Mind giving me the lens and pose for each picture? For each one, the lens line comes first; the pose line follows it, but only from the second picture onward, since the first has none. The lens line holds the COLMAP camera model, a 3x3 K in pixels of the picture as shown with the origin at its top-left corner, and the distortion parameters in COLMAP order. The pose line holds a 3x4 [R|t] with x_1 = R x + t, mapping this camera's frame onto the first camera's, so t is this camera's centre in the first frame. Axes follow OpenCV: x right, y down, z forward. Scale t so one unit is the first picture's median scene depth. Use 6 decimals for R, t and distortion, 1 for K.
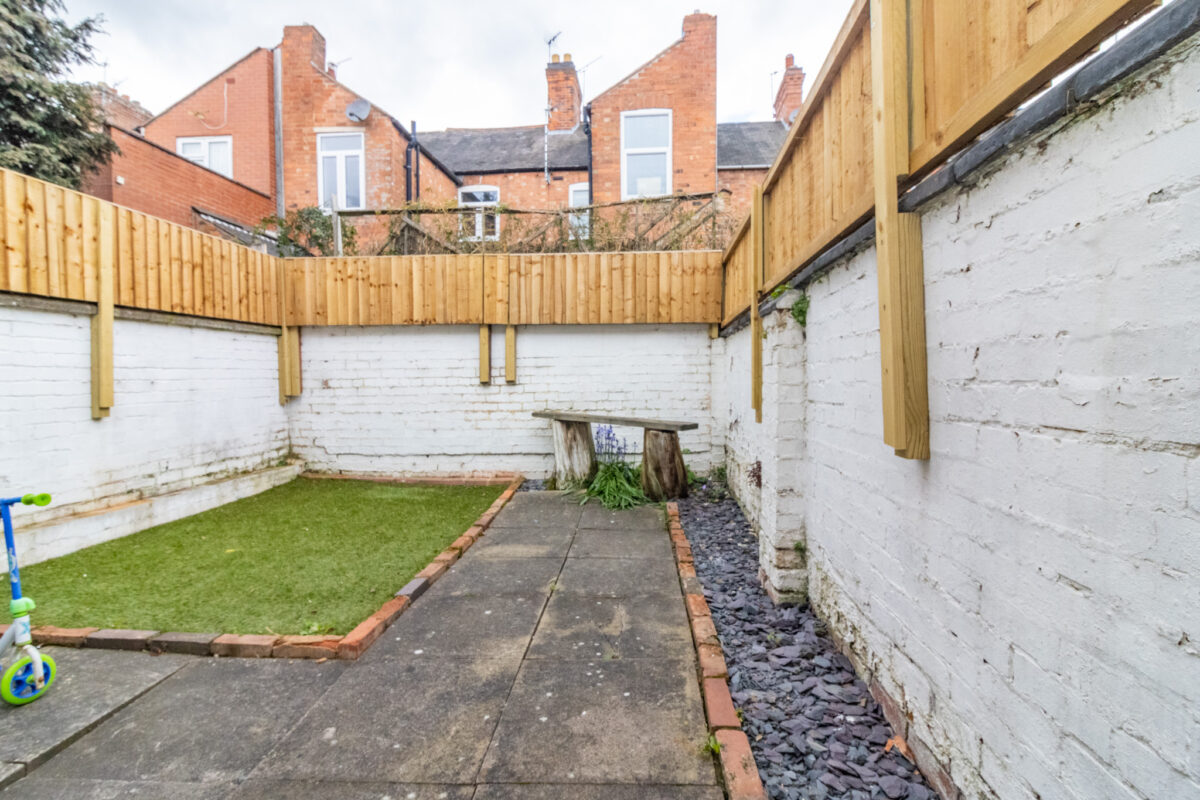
lens RADIAL K [[567.0, 0, 598.8], [0, 567.0, 393.9], [0, 0, 1]] dist [0.005641, -0.000028]
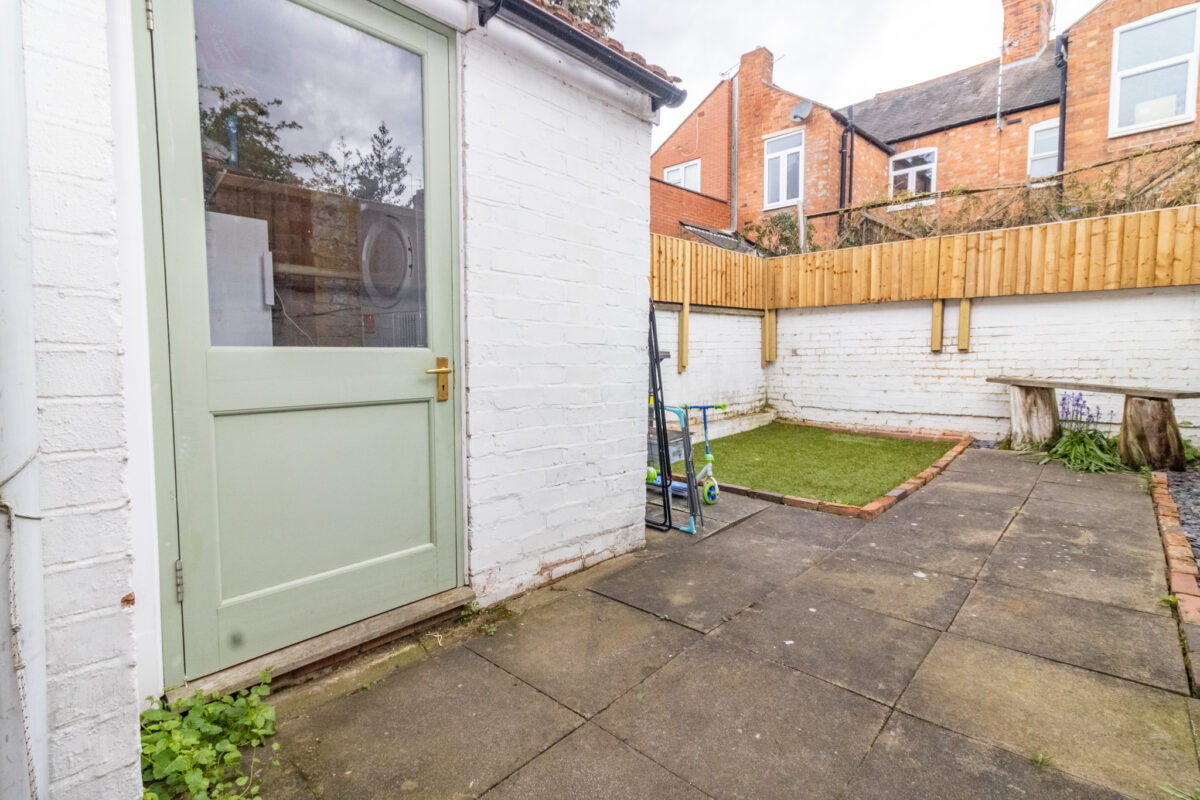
lens RADIAL K [[567.0, 0, 600.6], [0, 567.0, 392.7], [0, 0, 1]] dist [0.005641, -0.000028]
pose [[0.782547, 0.042486, -0.621141, -0.017543], [-0.011467, 0.998483, 0.053850, 0.010158], [0.622486, -0.035017, 0.781847, -0.314571]]
